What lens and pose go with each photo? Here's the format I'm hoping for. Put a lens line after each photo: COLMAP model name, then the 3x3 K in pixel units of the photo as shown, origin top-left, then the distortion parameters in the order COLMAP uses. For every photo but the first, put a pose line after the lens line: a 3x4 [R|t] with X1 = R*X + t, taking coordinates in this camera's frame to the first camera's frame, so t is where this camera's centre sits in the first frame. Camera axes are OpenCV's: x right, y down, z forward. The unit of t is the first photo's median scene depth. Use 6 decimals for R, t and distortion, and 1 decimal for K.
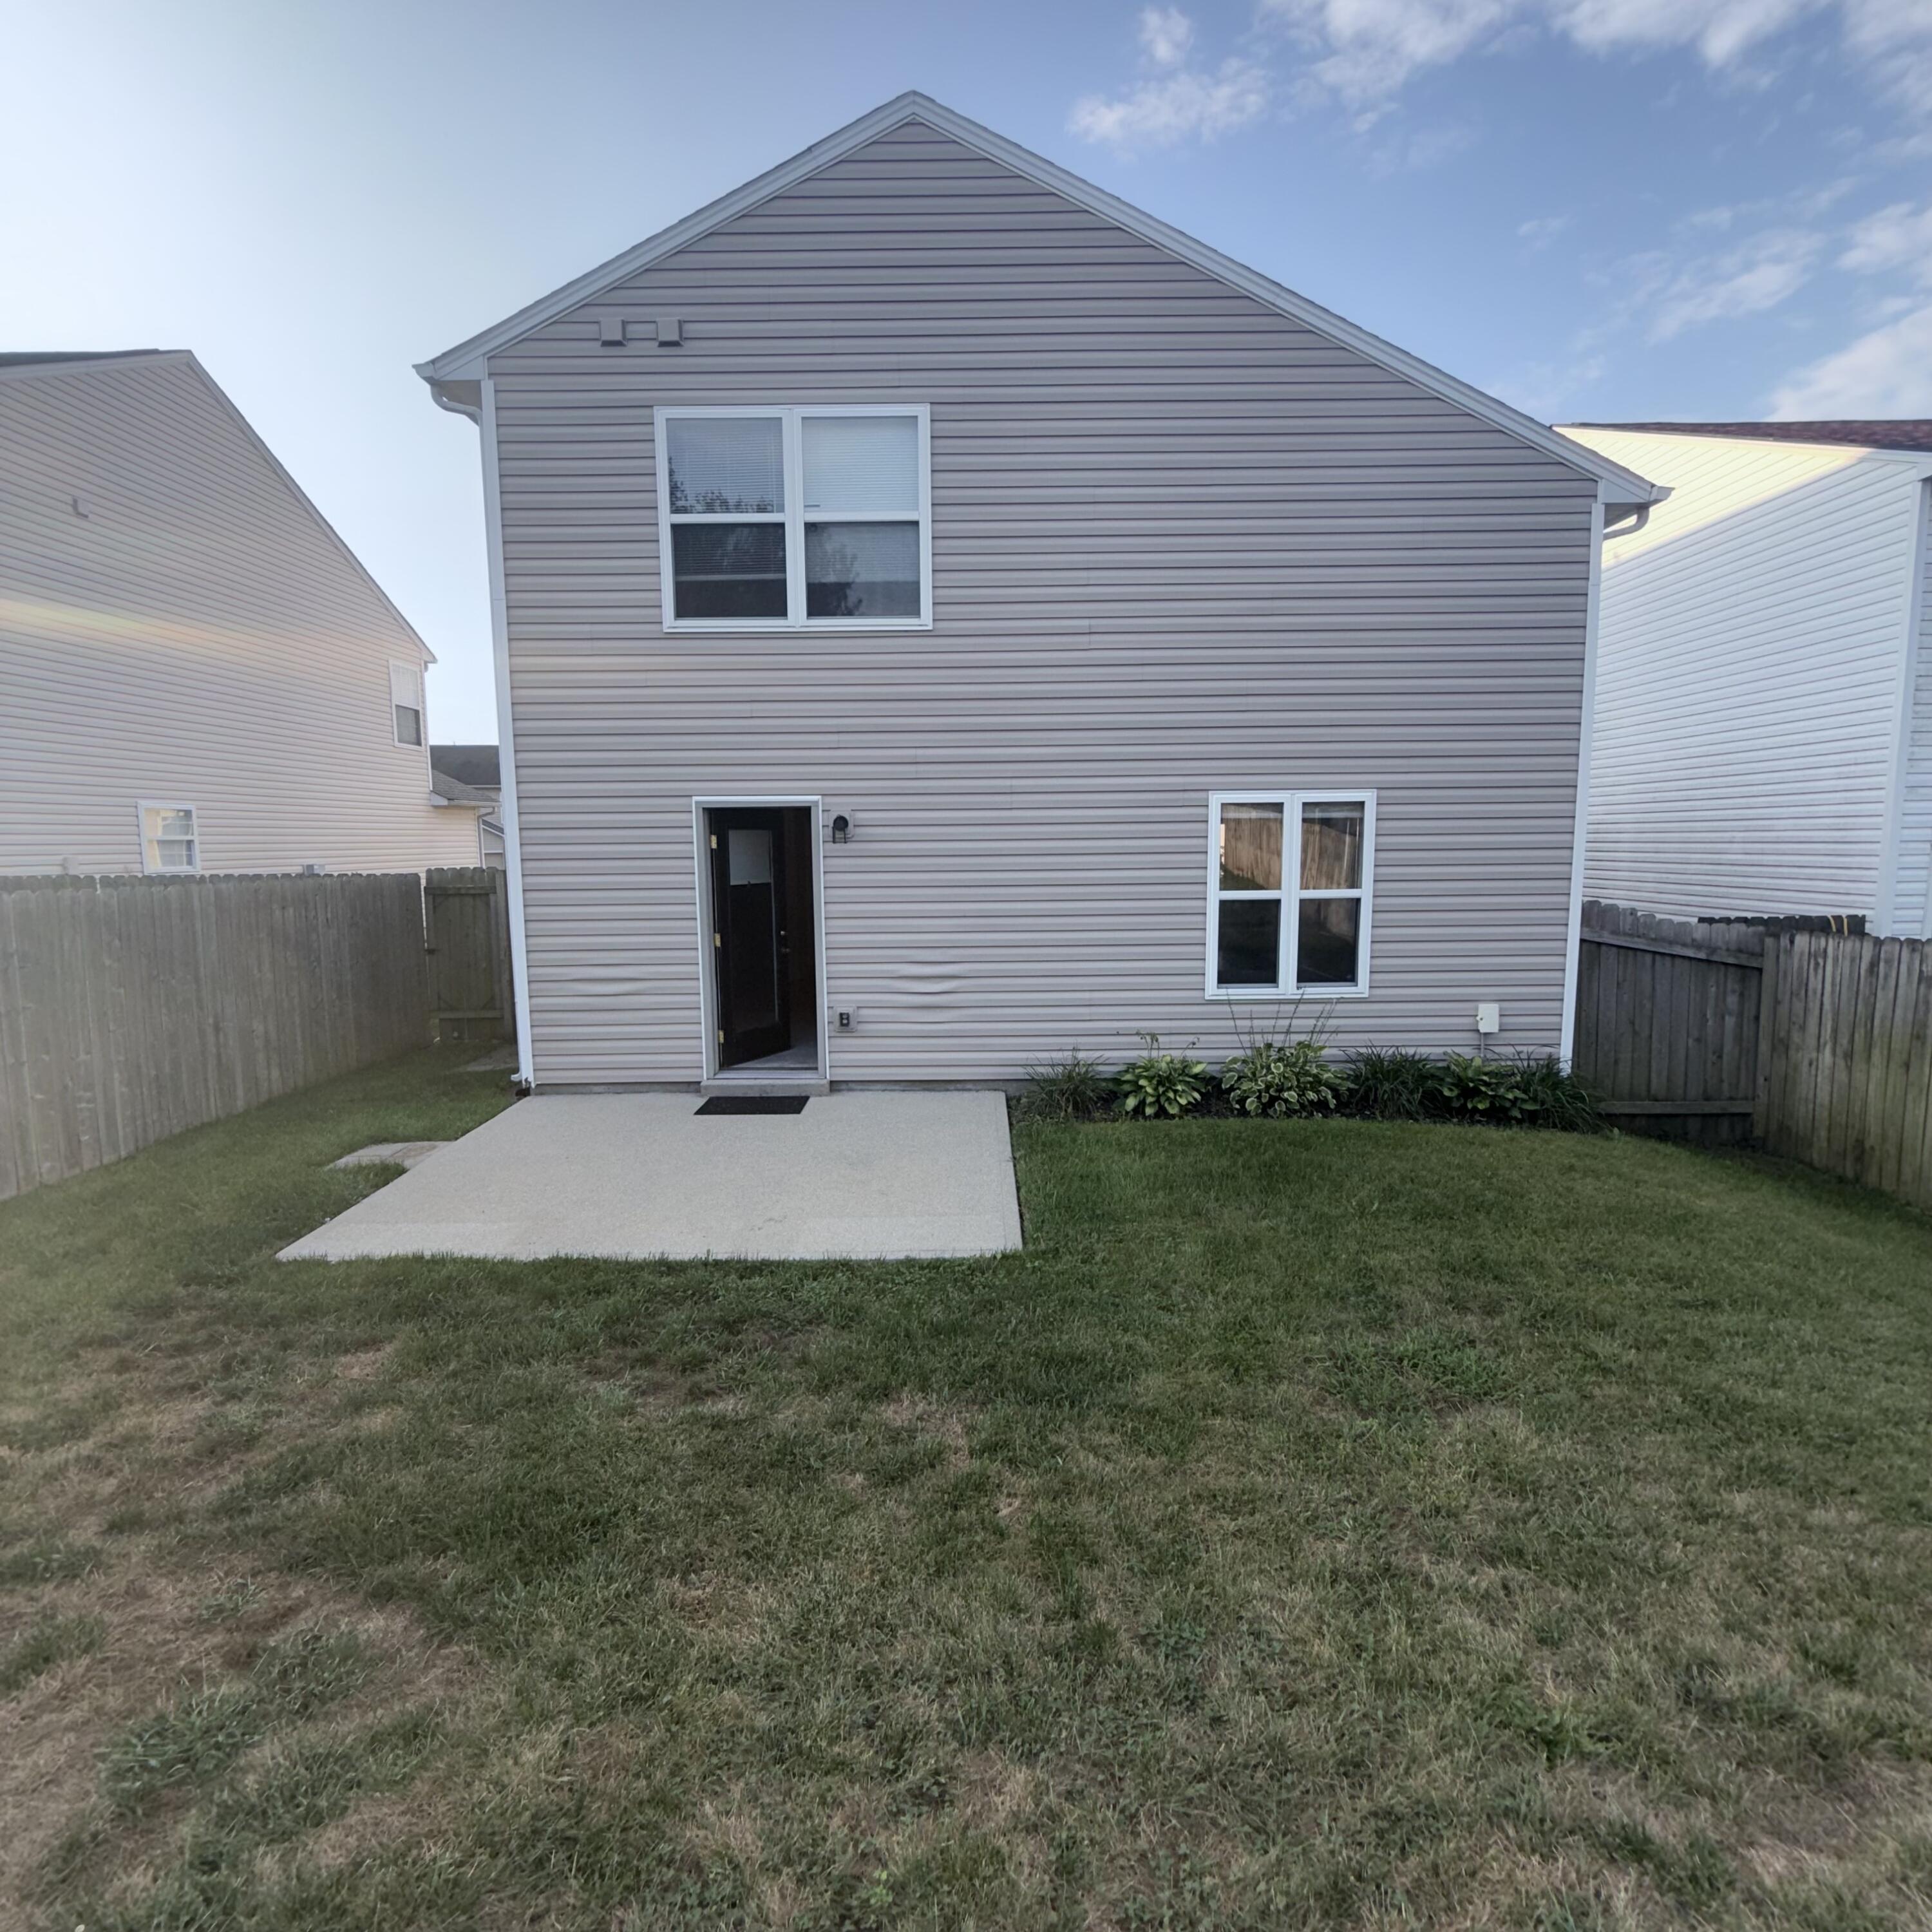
lens RADIAL K [[1078.8, 0, 966.0], [0, 1078.8, 966.0], [0, 0, 1]] dist [0.030091, -0.009716]
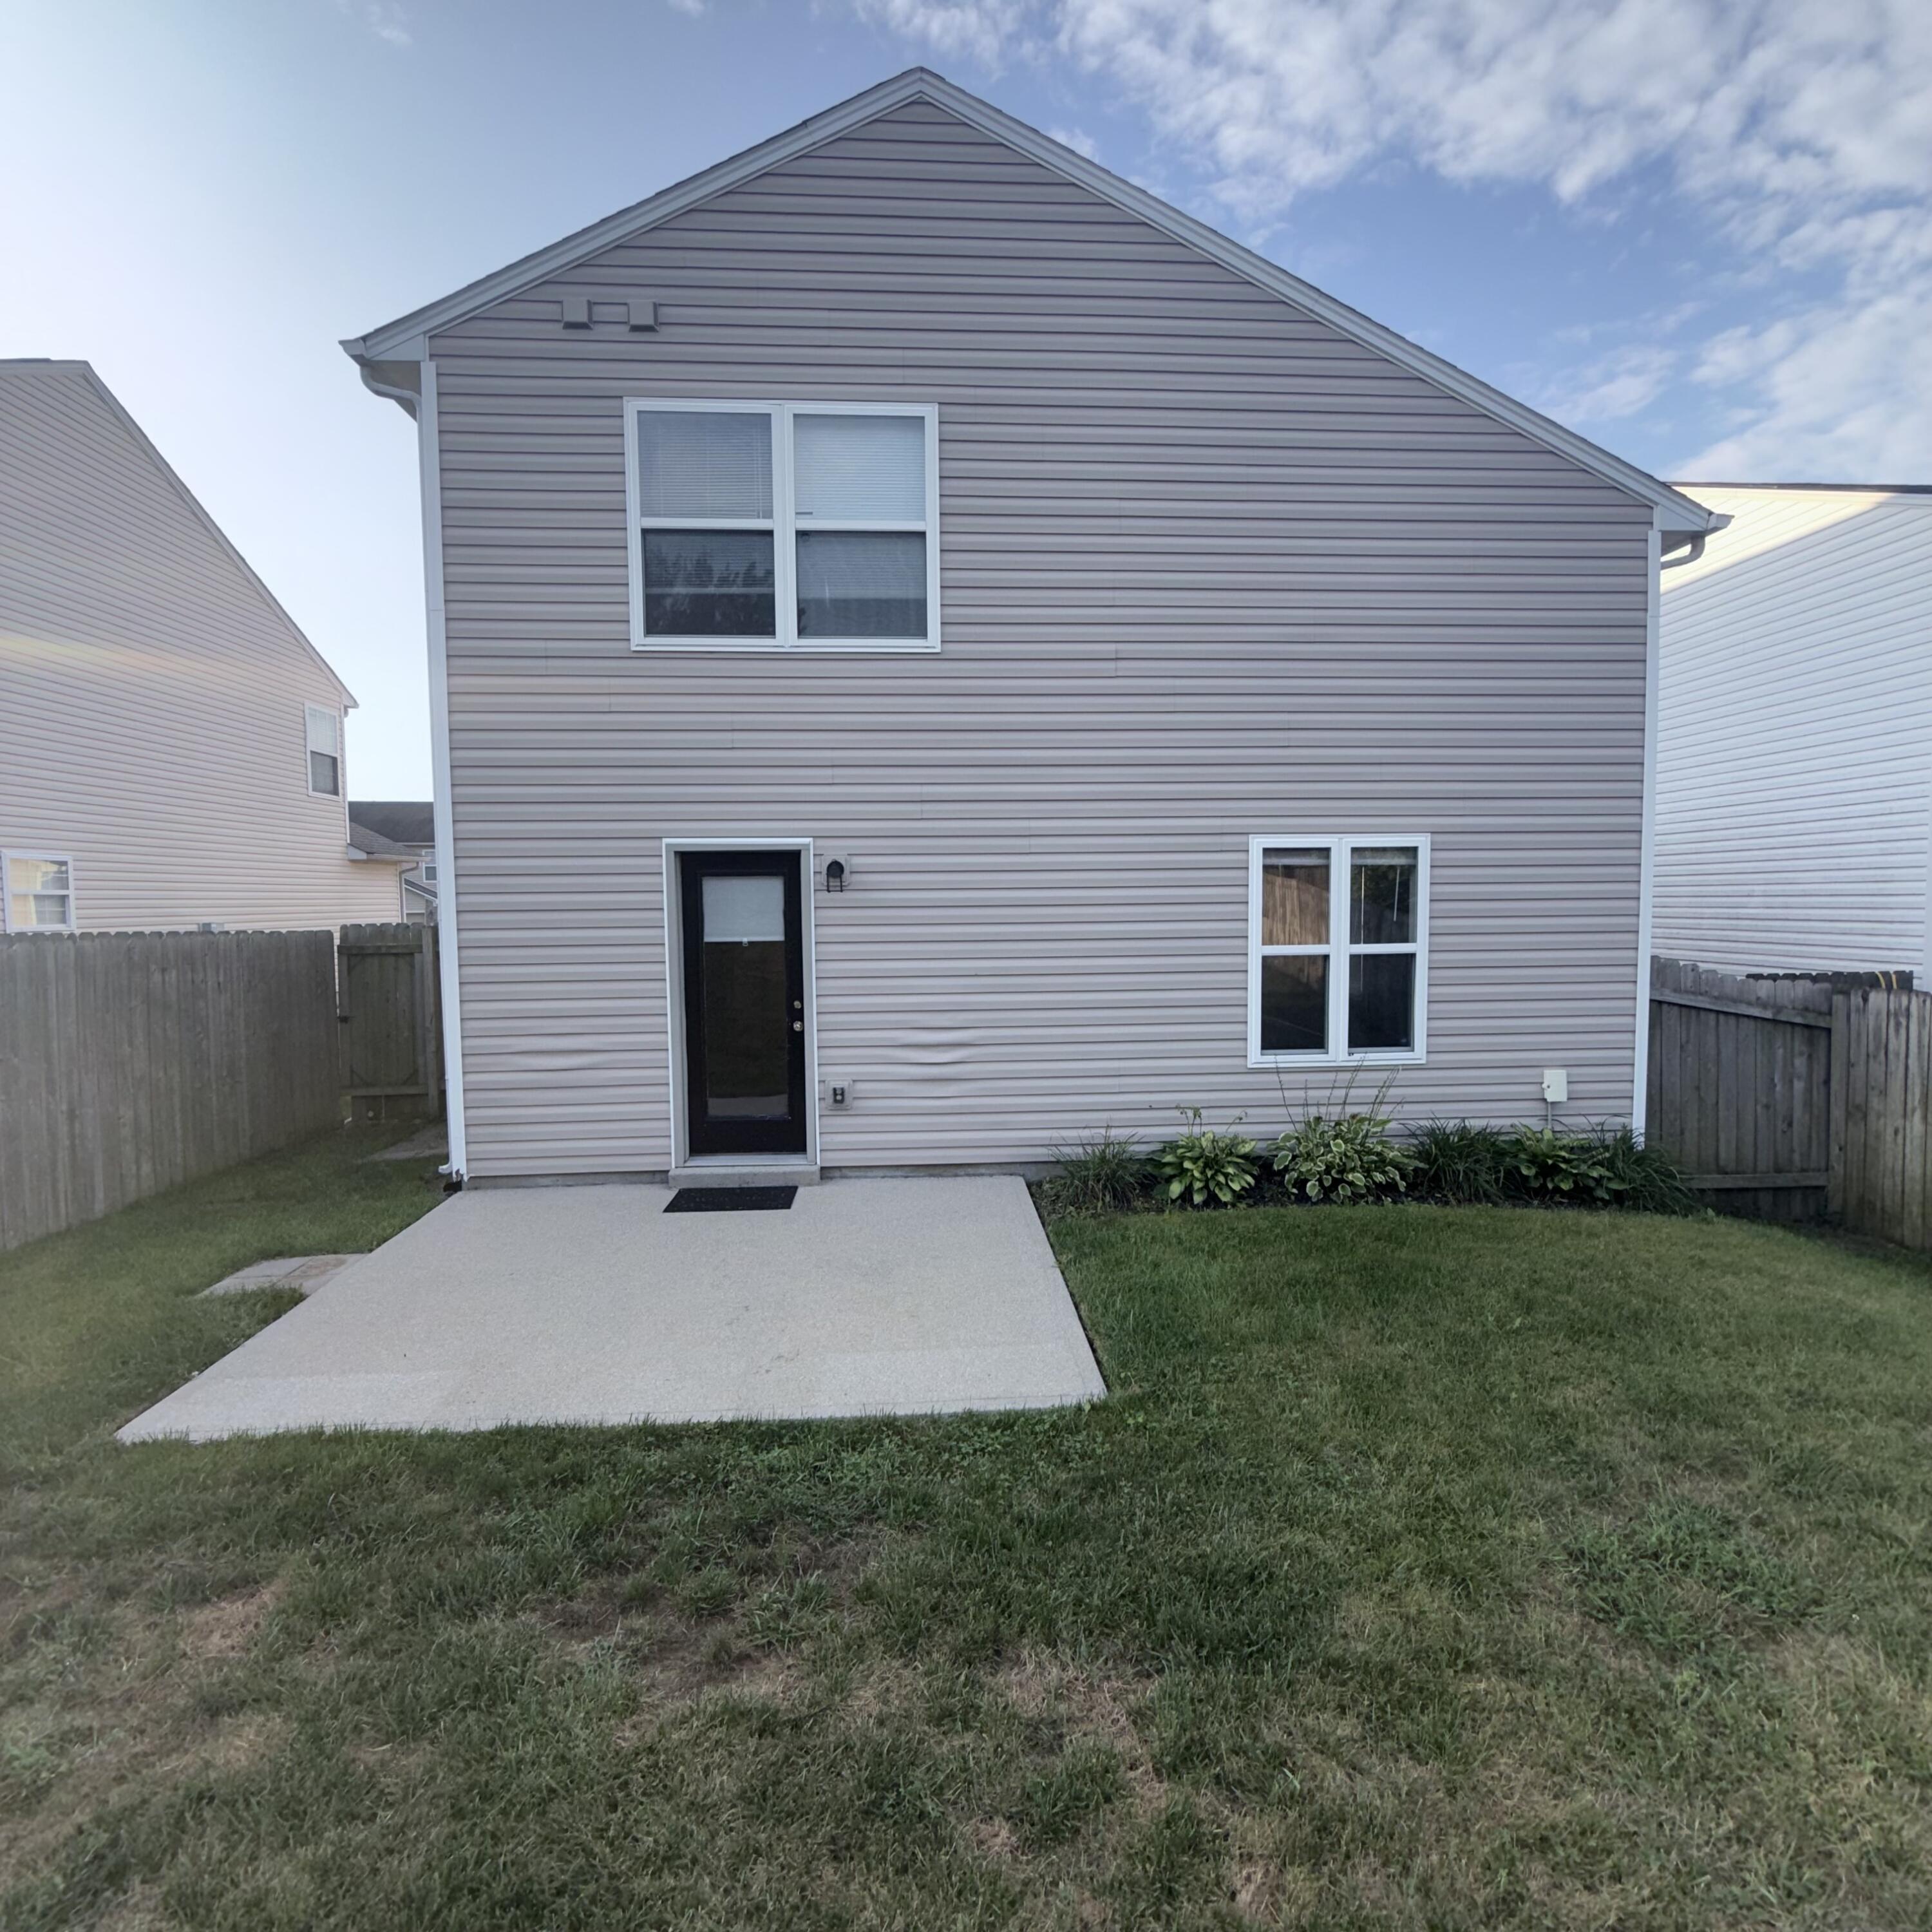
lens RADIAL K [[1085.2, 0, 977.1], [0, 1085.2, 966.7], [0, 0, 1]] dist [0.026239, -0.008790]
pose [[0.997726, -0.003951, 0.067285, -0.062359], [0.007695, 0.998430, -0.055487, -0.004265], [-0.066961, 0.055878, 0.996190, 0.125466]]
